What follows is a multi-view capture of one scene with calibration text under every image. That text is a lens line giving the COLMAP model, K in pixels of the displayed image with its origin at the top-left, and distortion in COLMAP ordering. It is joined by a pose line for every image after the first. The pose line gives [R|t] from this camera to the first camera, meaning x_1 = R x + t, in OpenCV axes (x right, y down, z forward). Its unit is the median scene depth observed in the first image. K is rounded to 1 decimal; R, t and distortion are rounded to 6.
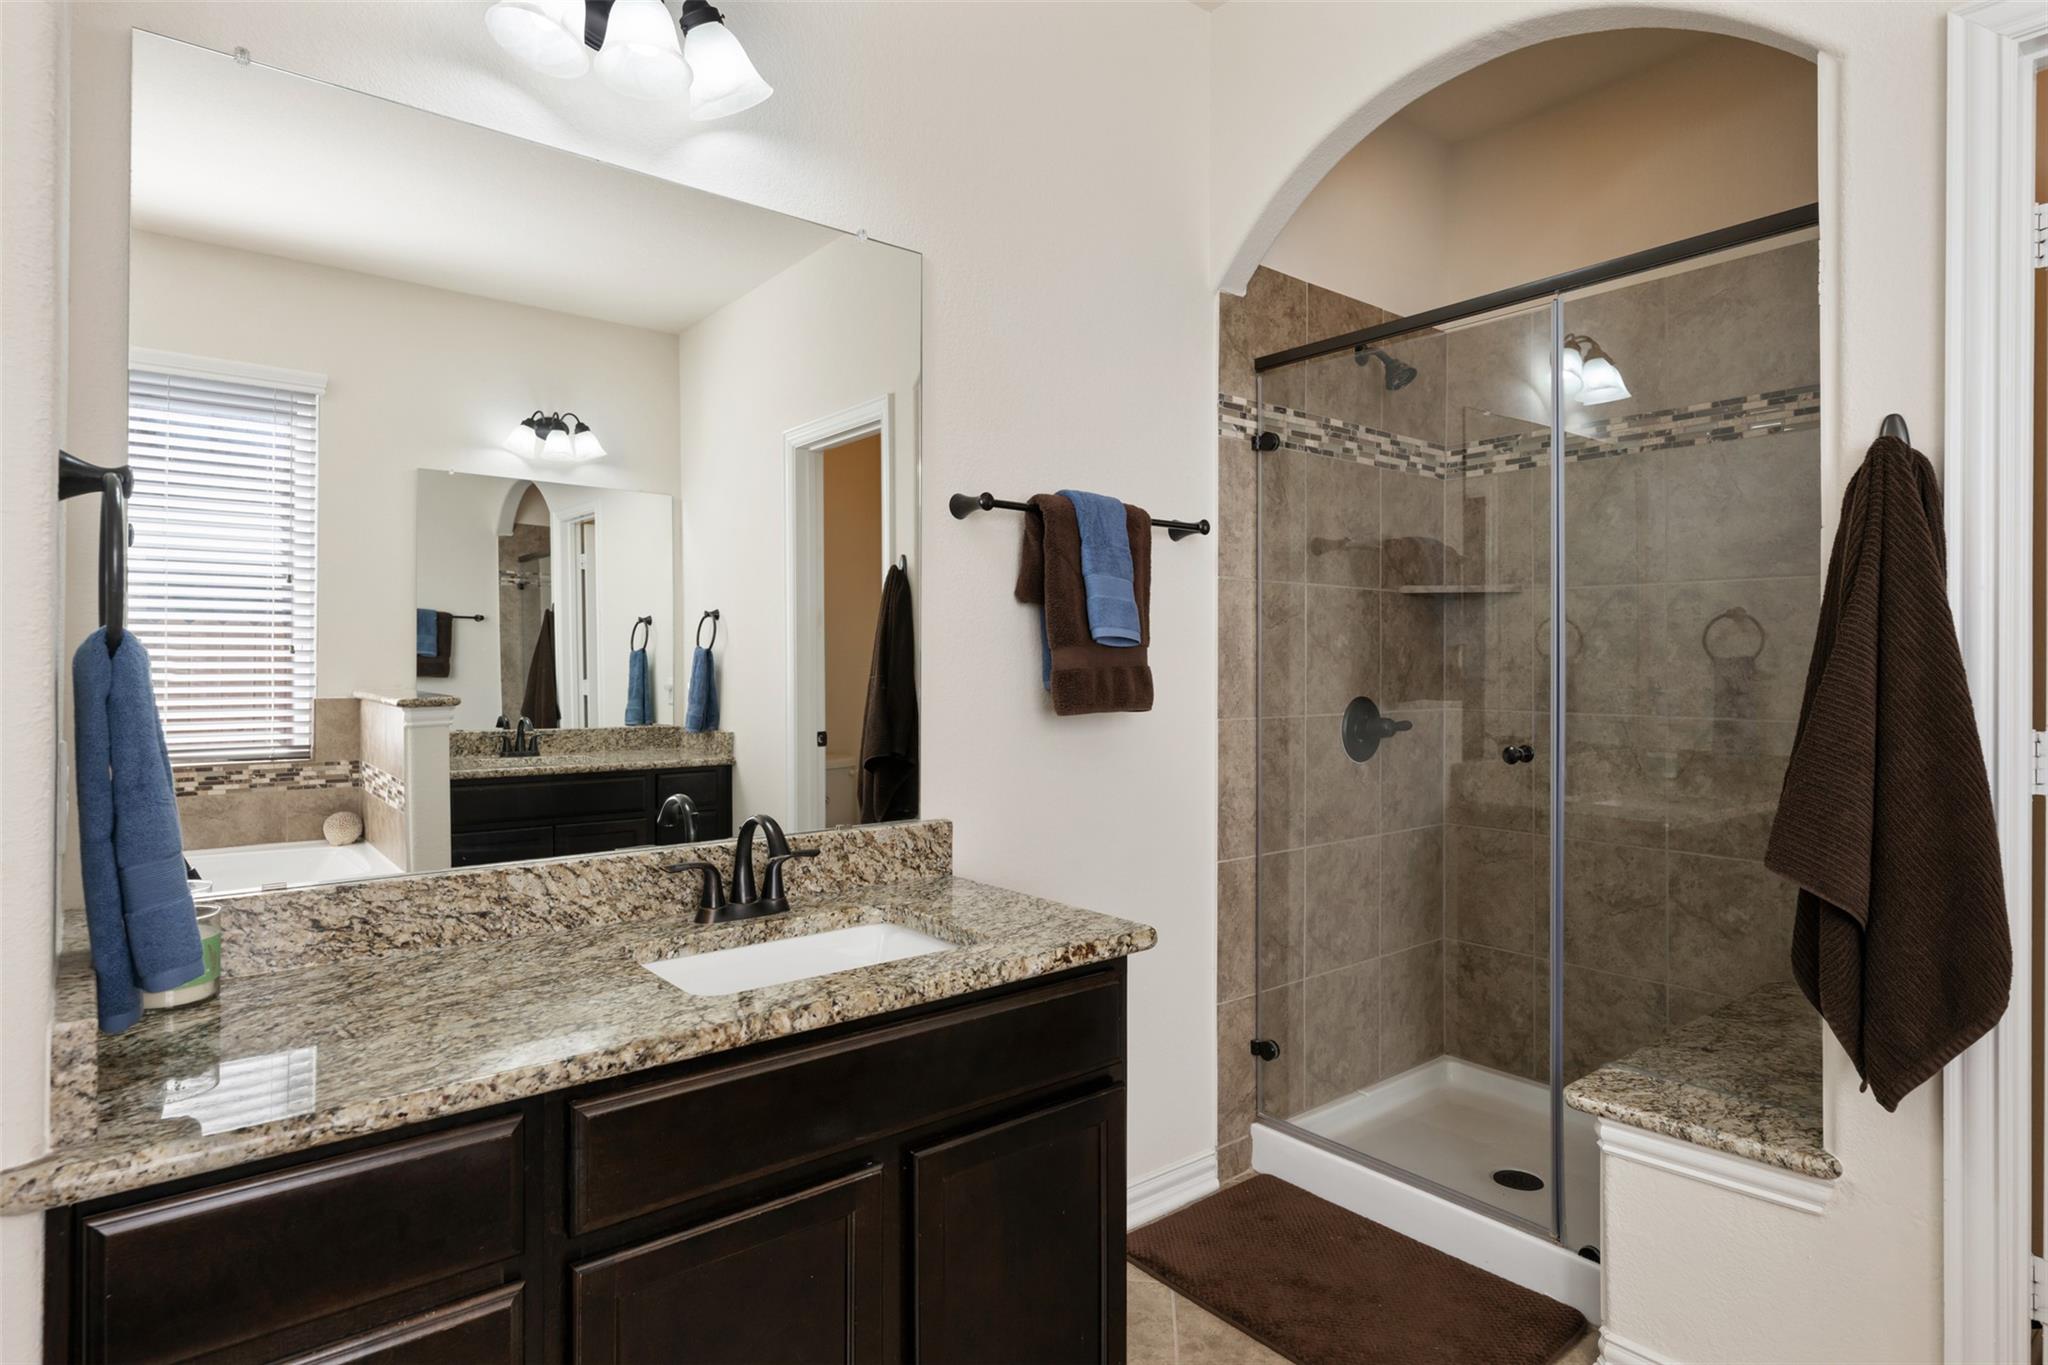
lens RADIAL K [[1094.7, 0, 1013.7], [0, 1094.7, 660.6], [0, 0, 1]] dist [-0.000049, -0.000430]
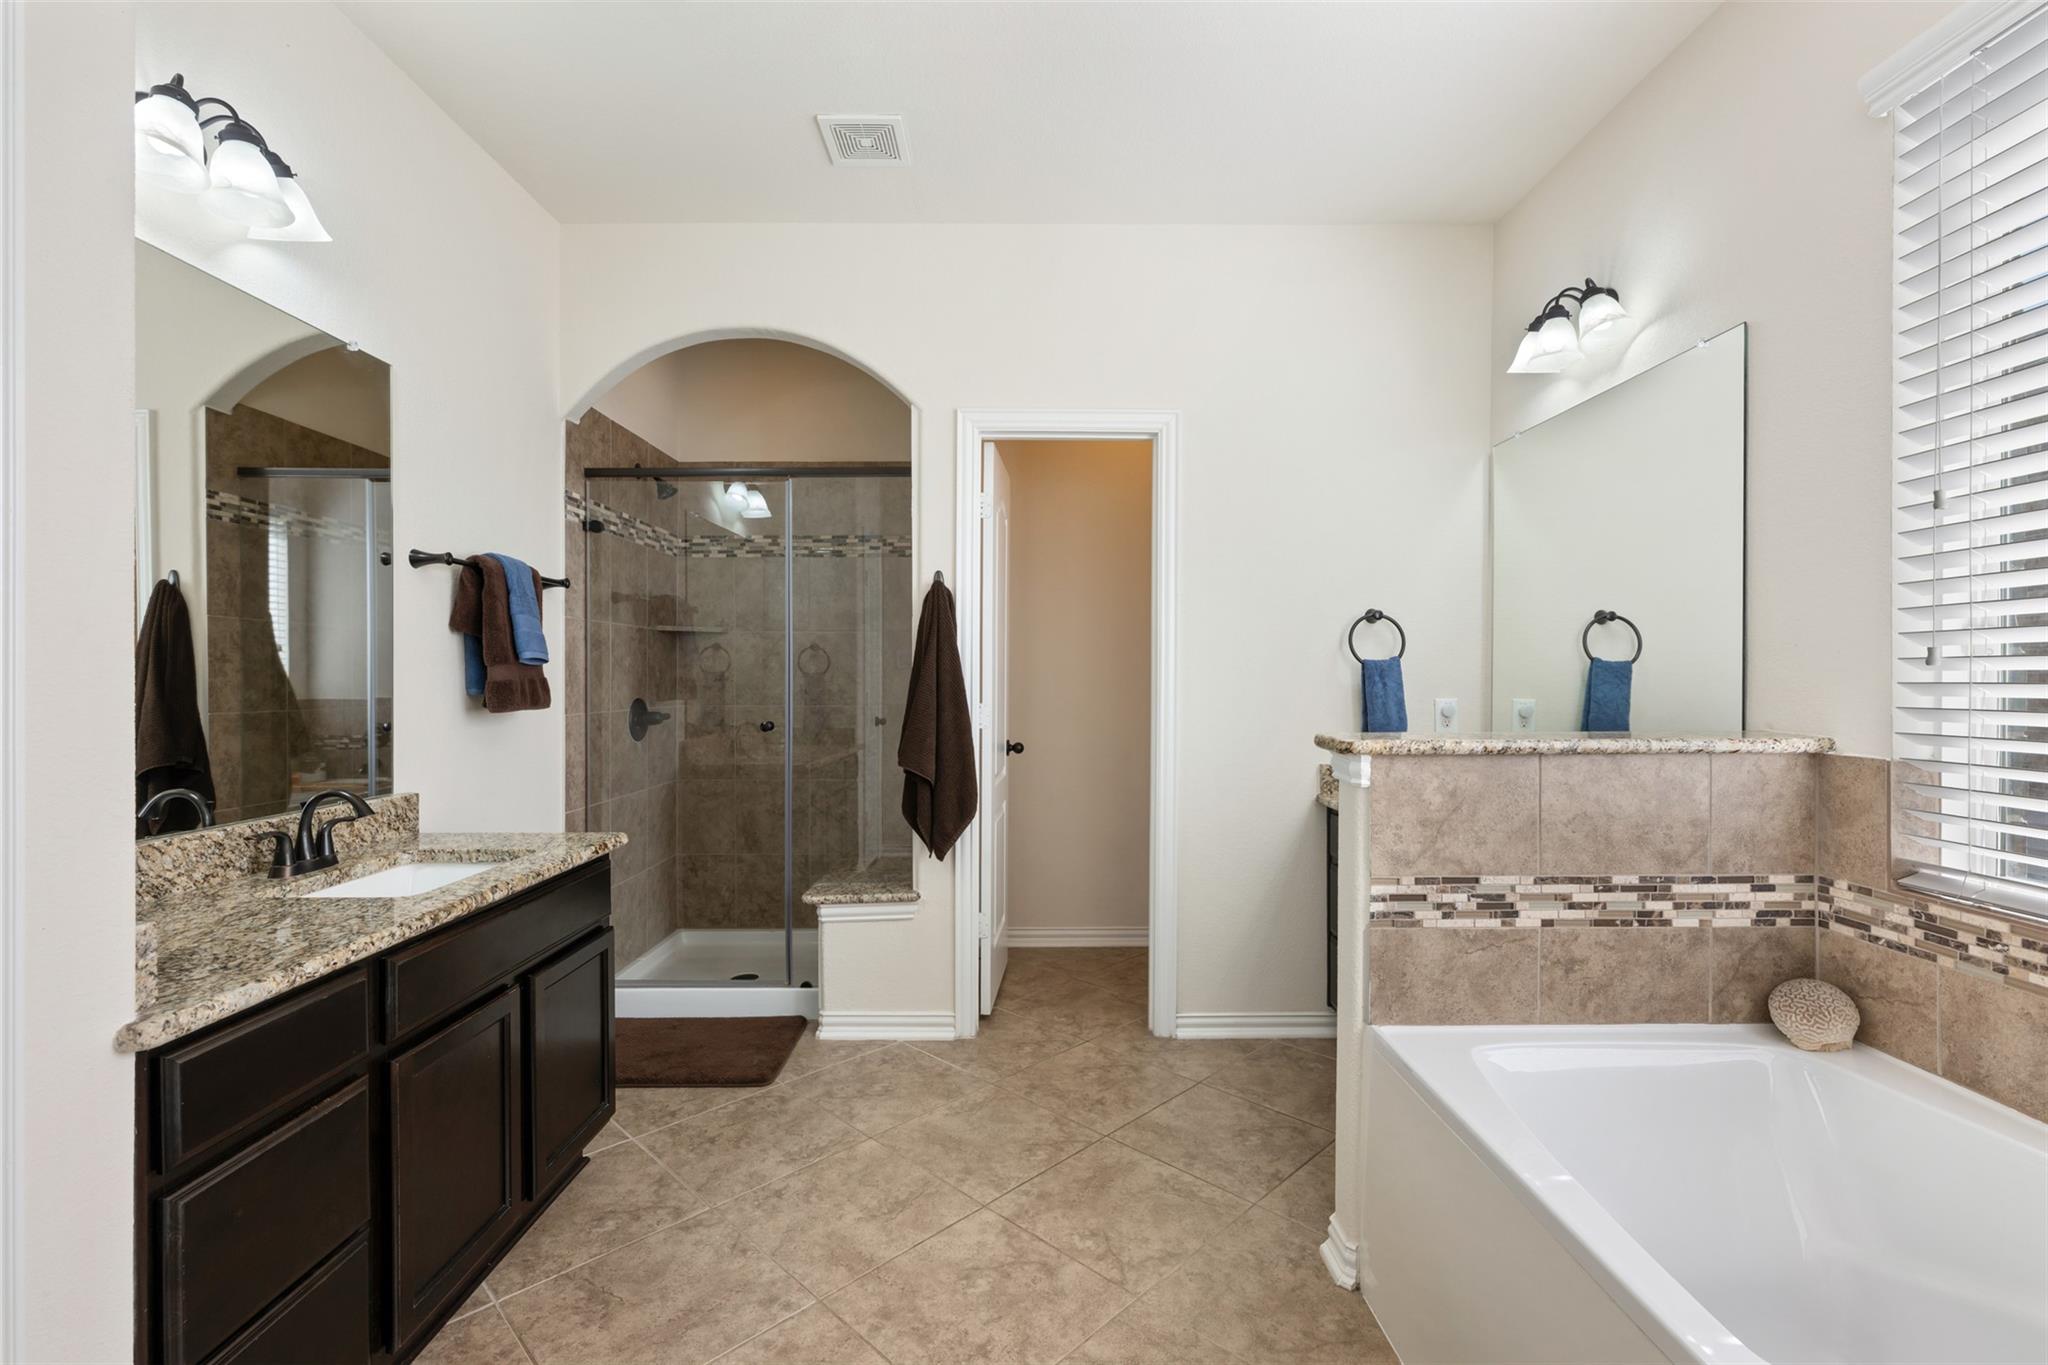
lens RADIAL K [[848.6, 0, 1027.2], [0, 848.6, 682.3], [0, 0, 1]] dist [-0.003383, 0.000274]
pose [[0.628880, -0.005519, 0.777483, -0.367954], [-0.001437, 0.999965, 0.008260, 0.000528], [-0.777501, -0.006312, 0.628850, -0.221774]]
